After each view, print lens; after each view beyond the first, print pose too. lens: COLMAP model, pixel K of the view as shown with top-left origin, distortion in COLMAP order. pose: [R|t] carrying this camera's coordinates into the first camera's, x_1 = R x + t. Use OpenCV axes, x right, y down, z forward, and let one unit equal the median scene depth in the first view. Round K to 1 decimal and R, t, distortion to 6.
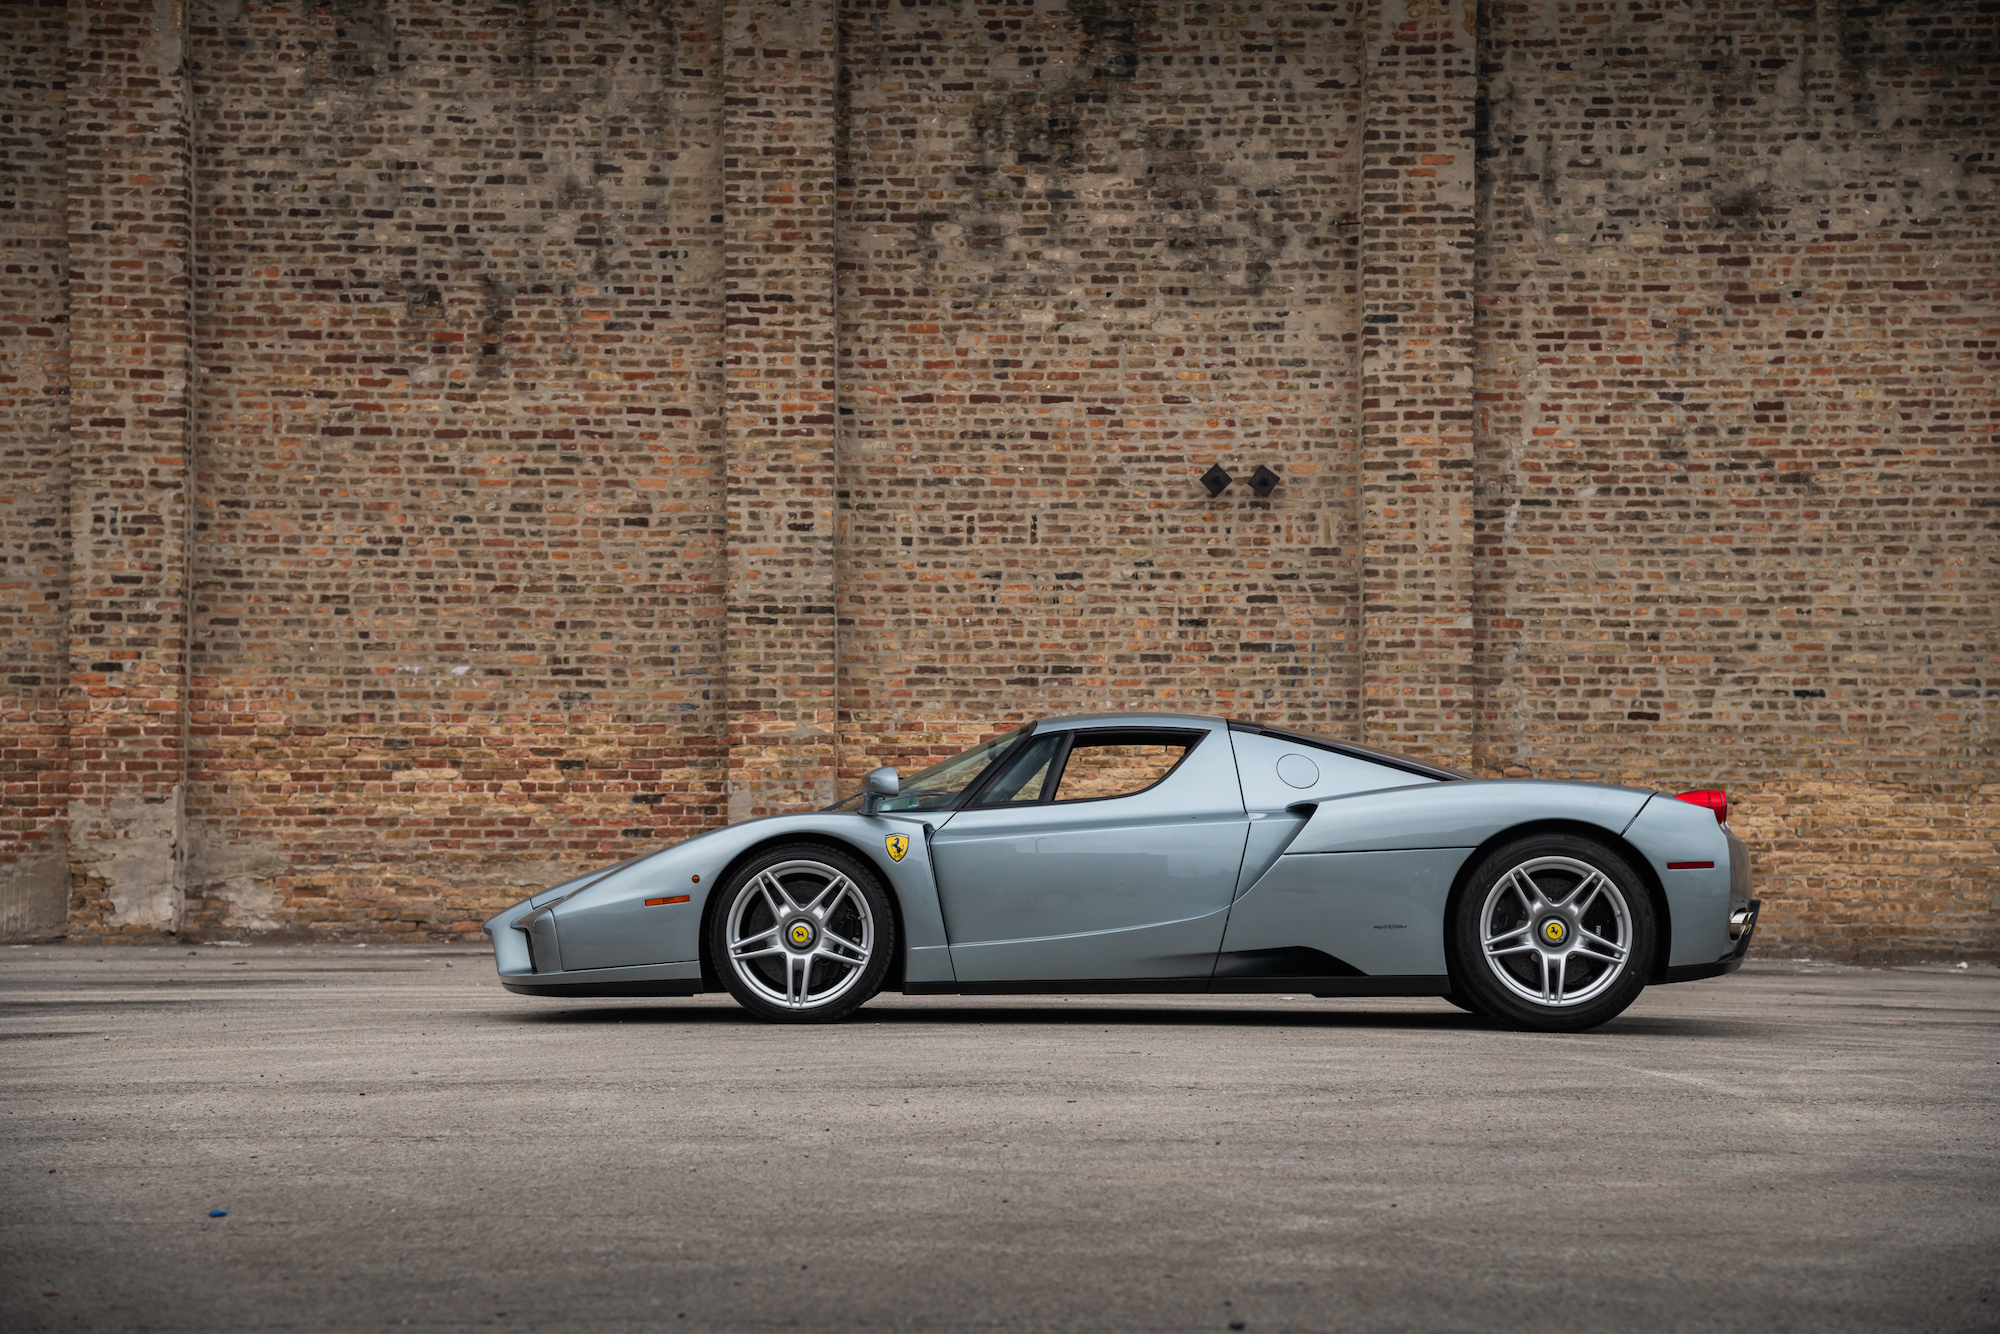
lens RADIAL K [[4028.4, 0, 1005.7], [0, 4028.4, 666.4], [0, 0, 1]] dist [0.522712, 0.000000]
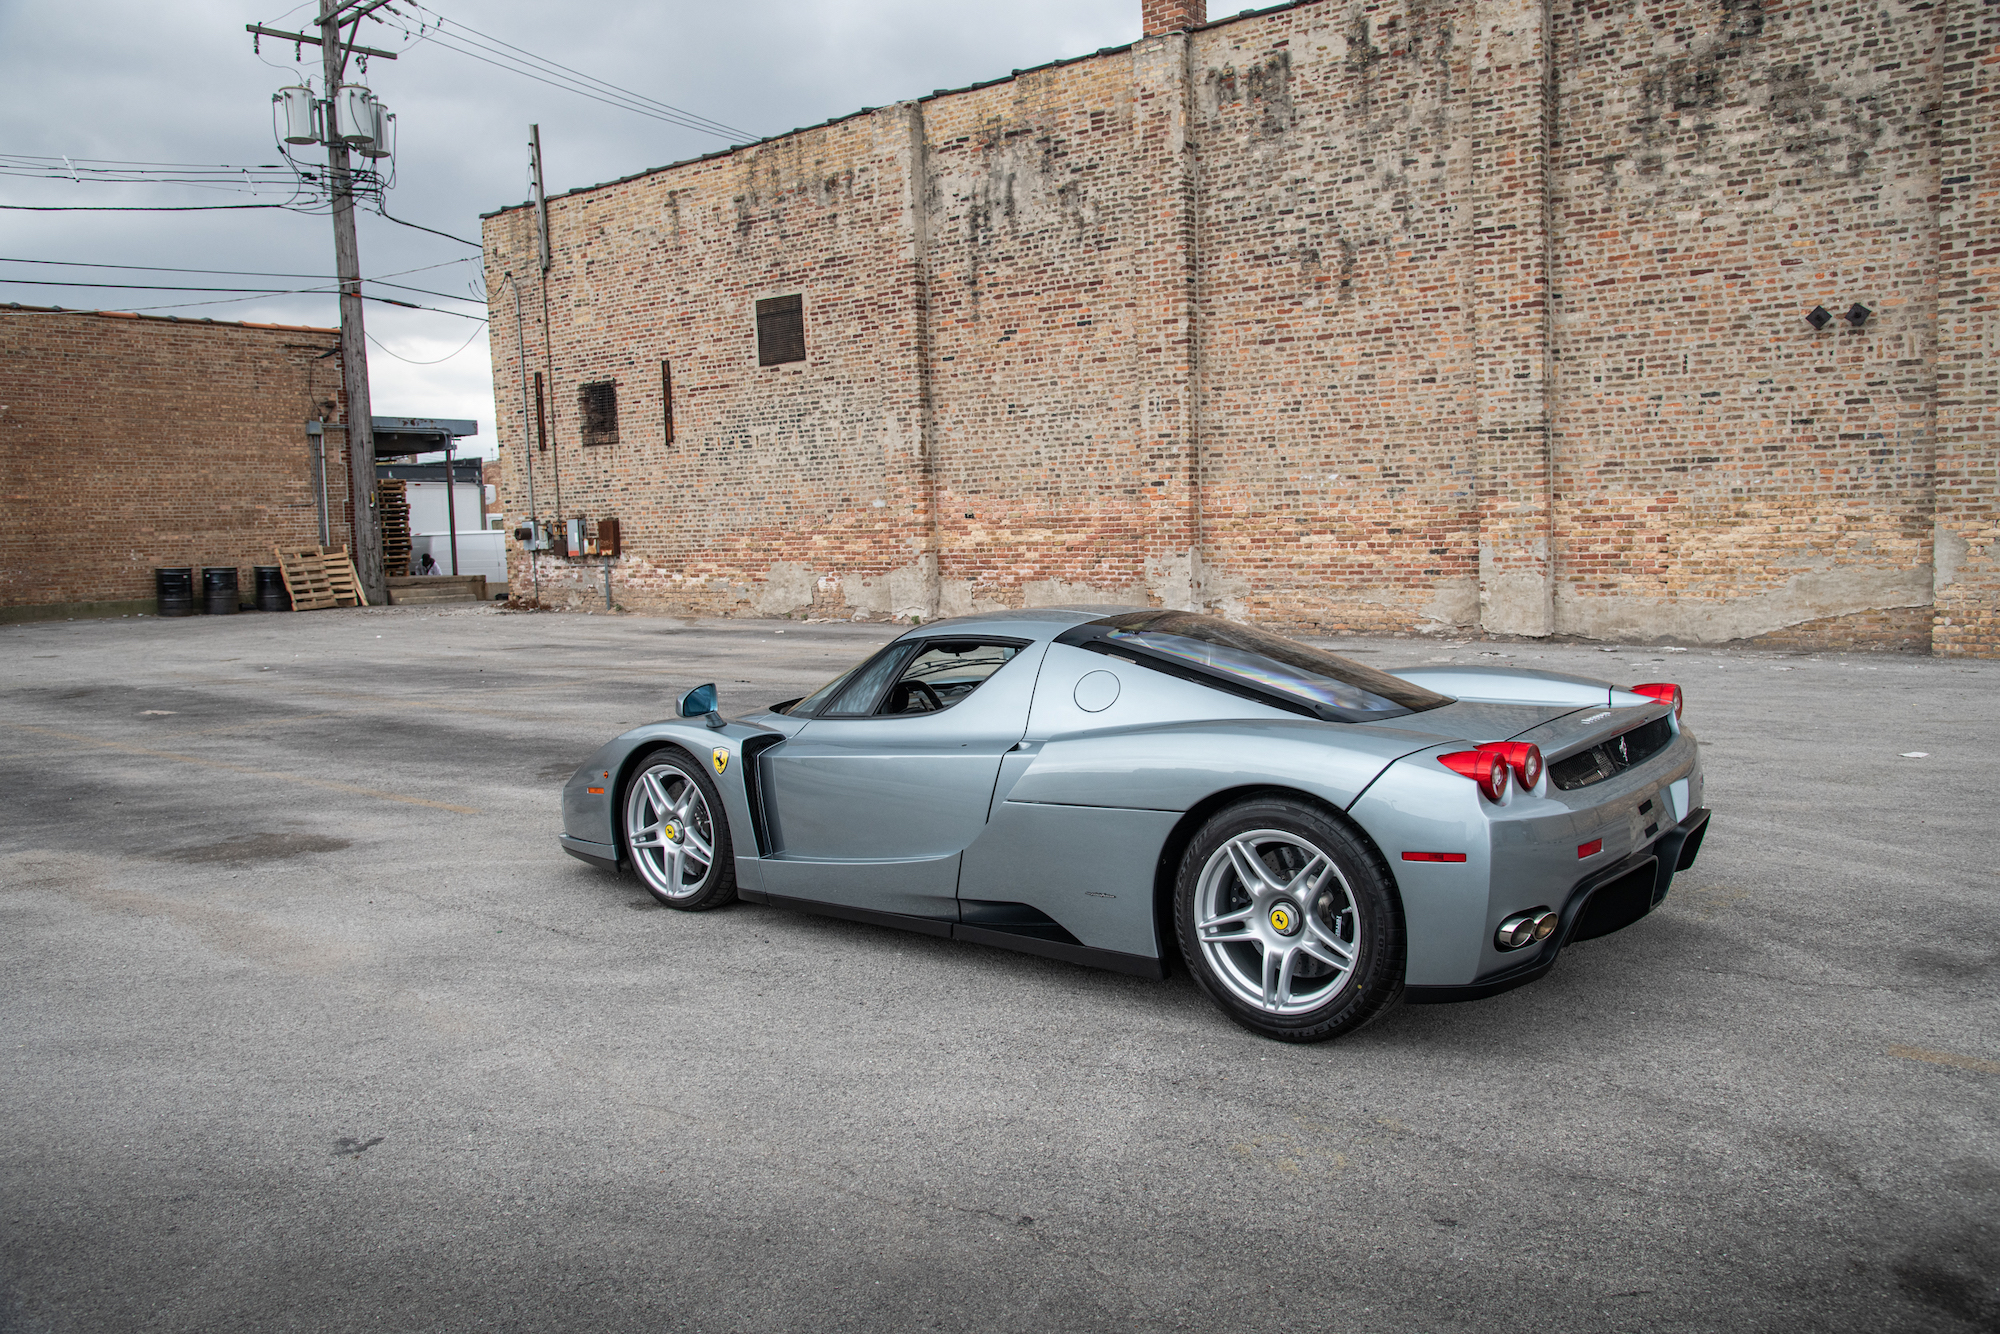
lens RADIAL K [[1530.5, 0, 1010.7], [0, 1530.5, 663.8], [0, 0, 1]] dist [-0.079935, 0.080192]
pose [[0.791347, 0.029083, -0.610675, 0.150985], [0.066124, 0.988937, 0.132784, -0.015268], [0.607781, -0.145459, 0.780669, 0.409487]]
